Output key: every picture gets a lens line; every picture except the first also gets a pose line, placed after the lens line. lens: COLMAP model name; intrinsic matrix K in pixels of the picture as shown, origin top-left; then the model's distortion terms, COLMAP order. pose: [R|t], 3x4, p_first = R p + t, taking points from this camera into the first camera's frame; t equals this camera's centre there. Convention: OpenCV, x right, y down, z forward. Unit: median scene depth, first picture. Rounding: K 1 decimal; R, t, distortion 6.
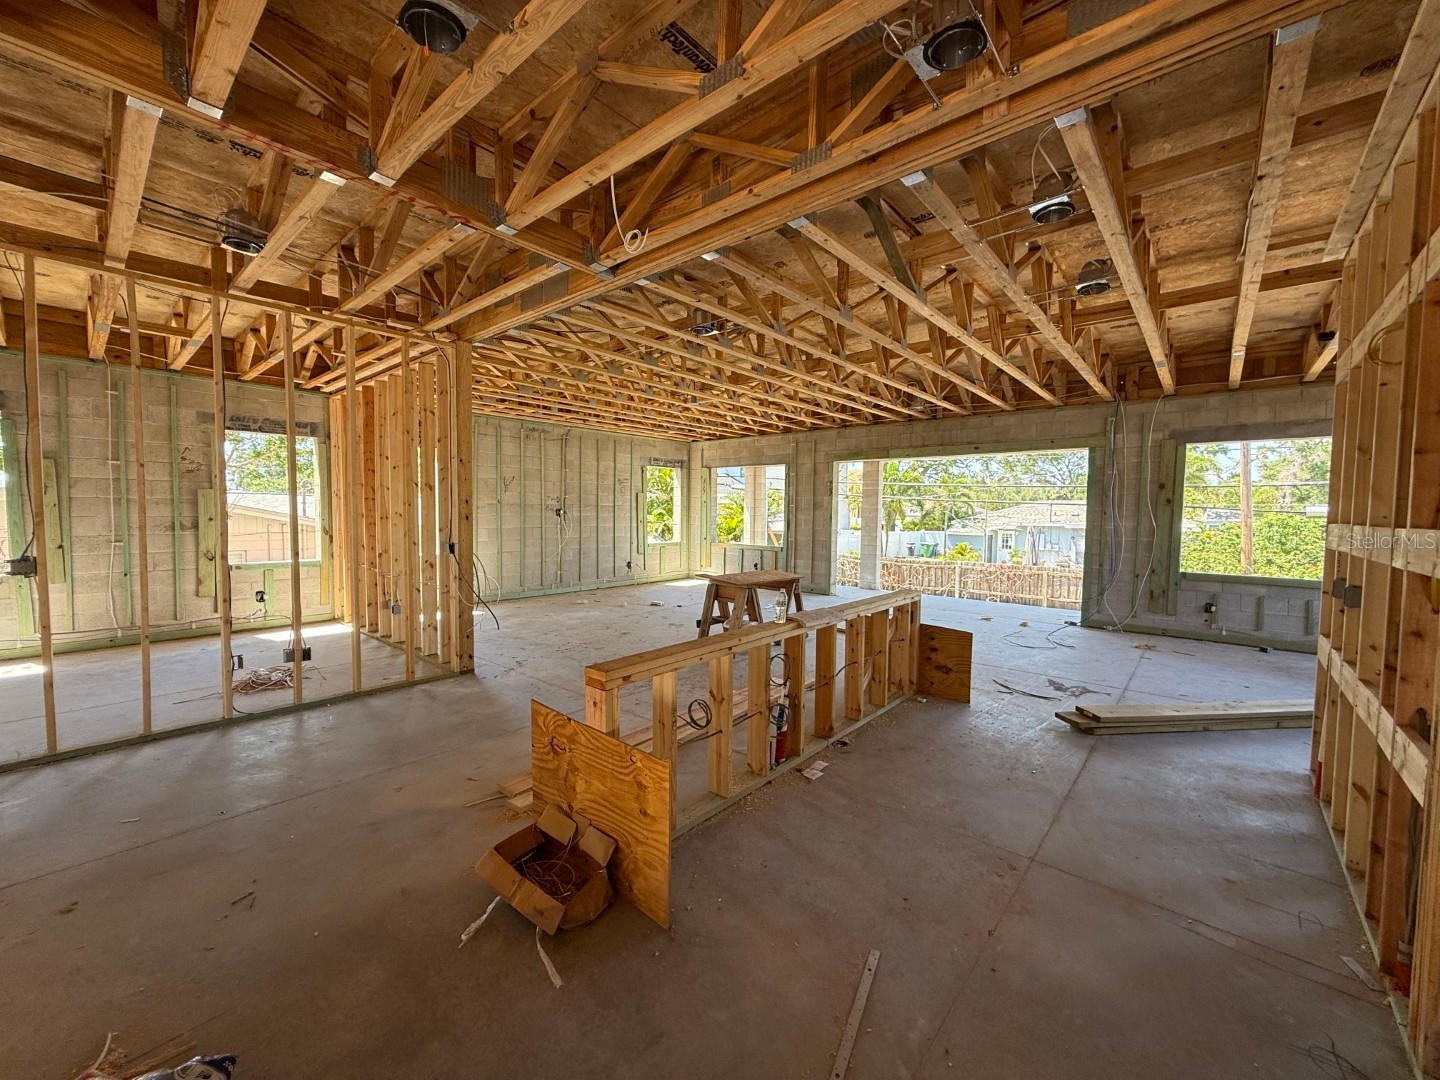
lens RADIAL K [[570.8, 0, 718.1], [0, 570.8, 539.7], [0, 0, 1]] dist [0.000881, 0.000119]
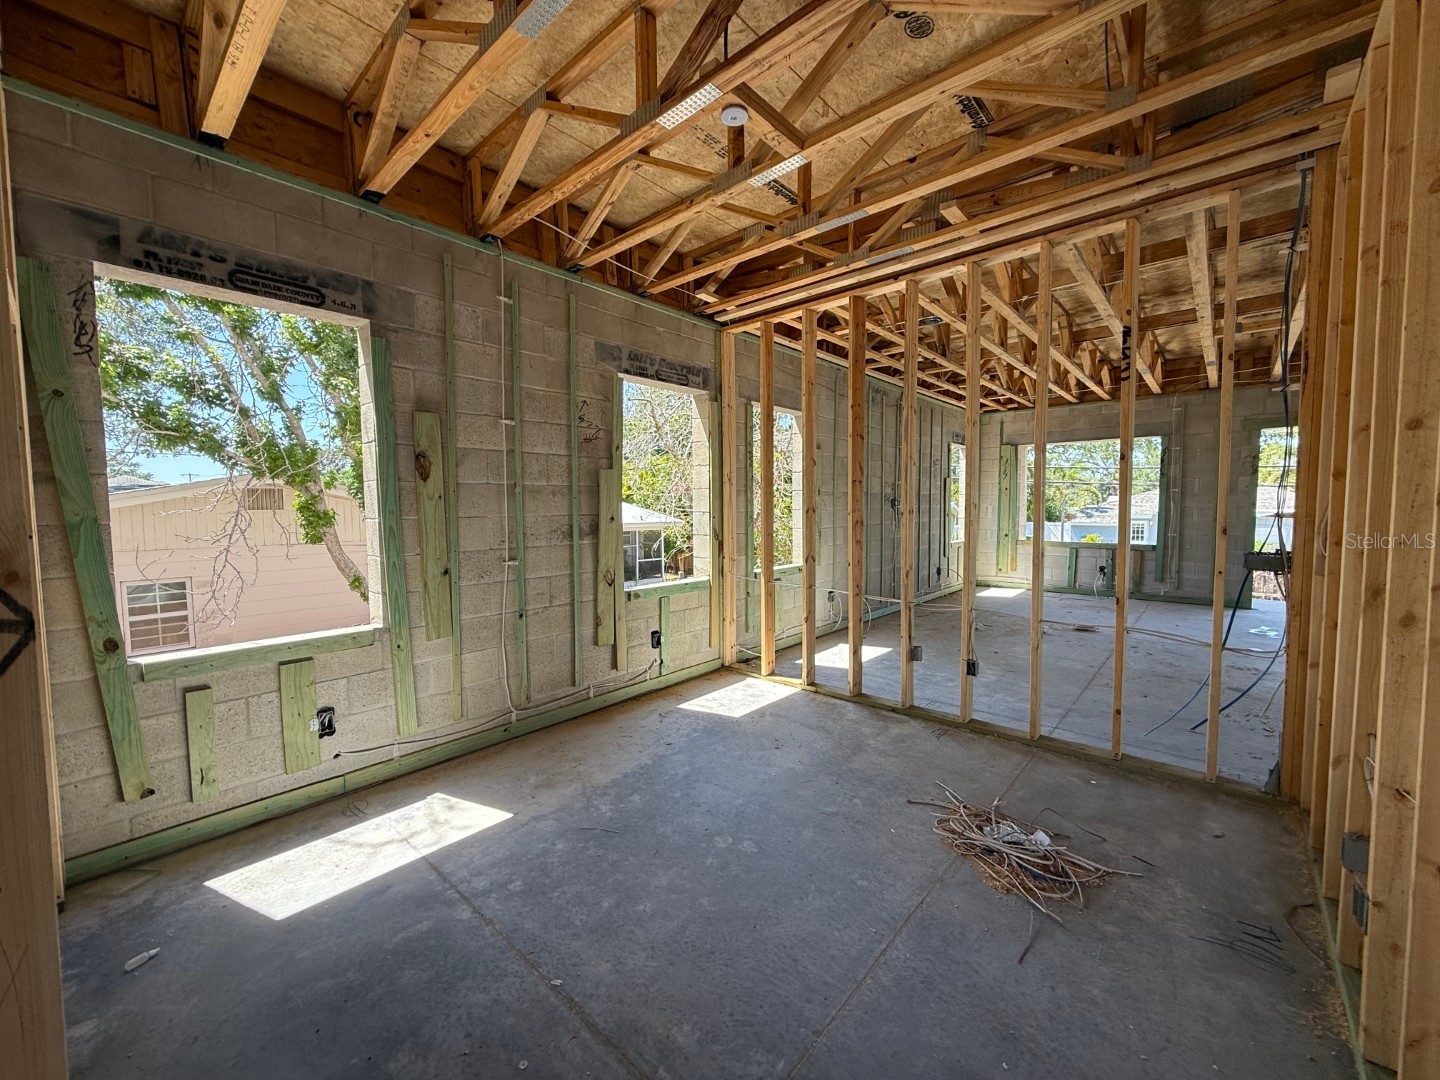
lens RADIAL K [[570.8, 0, 718.7], [0, 570.8, 539.9], [0, 0, 1]] dist [0.000881, 0.000119]
pose [[0.999857, -0.016769, -0.002093, -0.744359], [0.016786, 0.999826, 0.008167, -0.015707], [0.001955, -0.008201, 0.999964, 0.372801]]
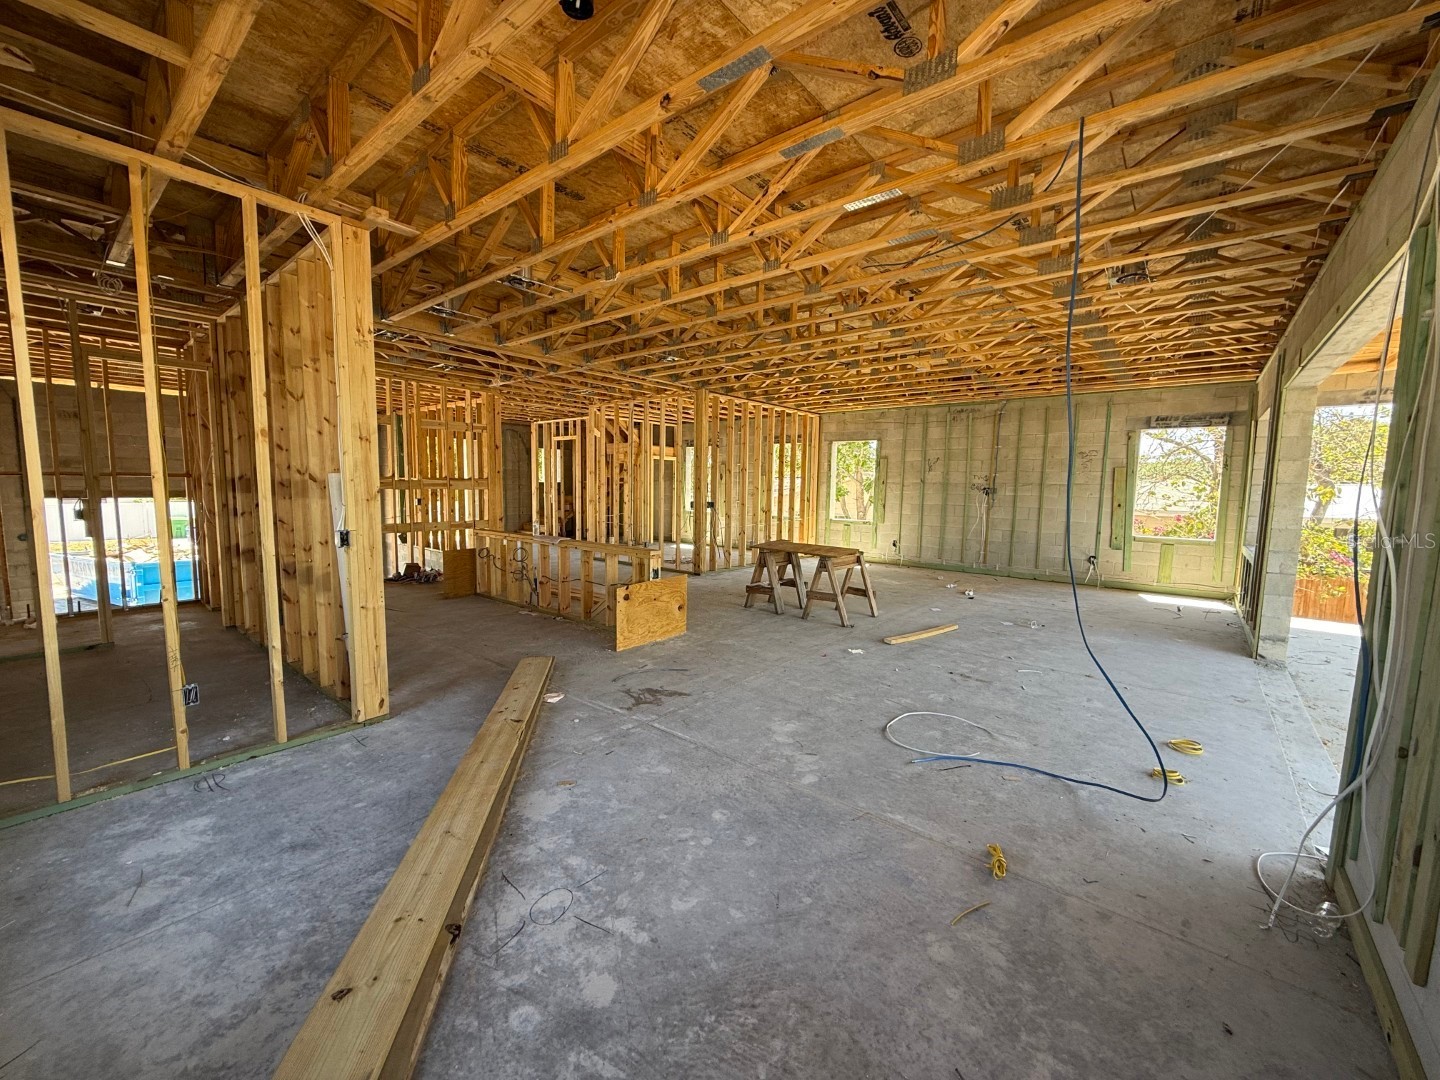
lens RADIAL K [[570.8, 0, 717.2], [0, 570.8, 539.8], [0, 0, 1]] dist [0.000881, 0.000119]
pose [[0.020420, 0.089626, -0.995766, 1.017346], [-0.067256, 0.993841, 0.088073, -0.029626], [0.997527, 0.065173, 0.026323, 0.759709]]
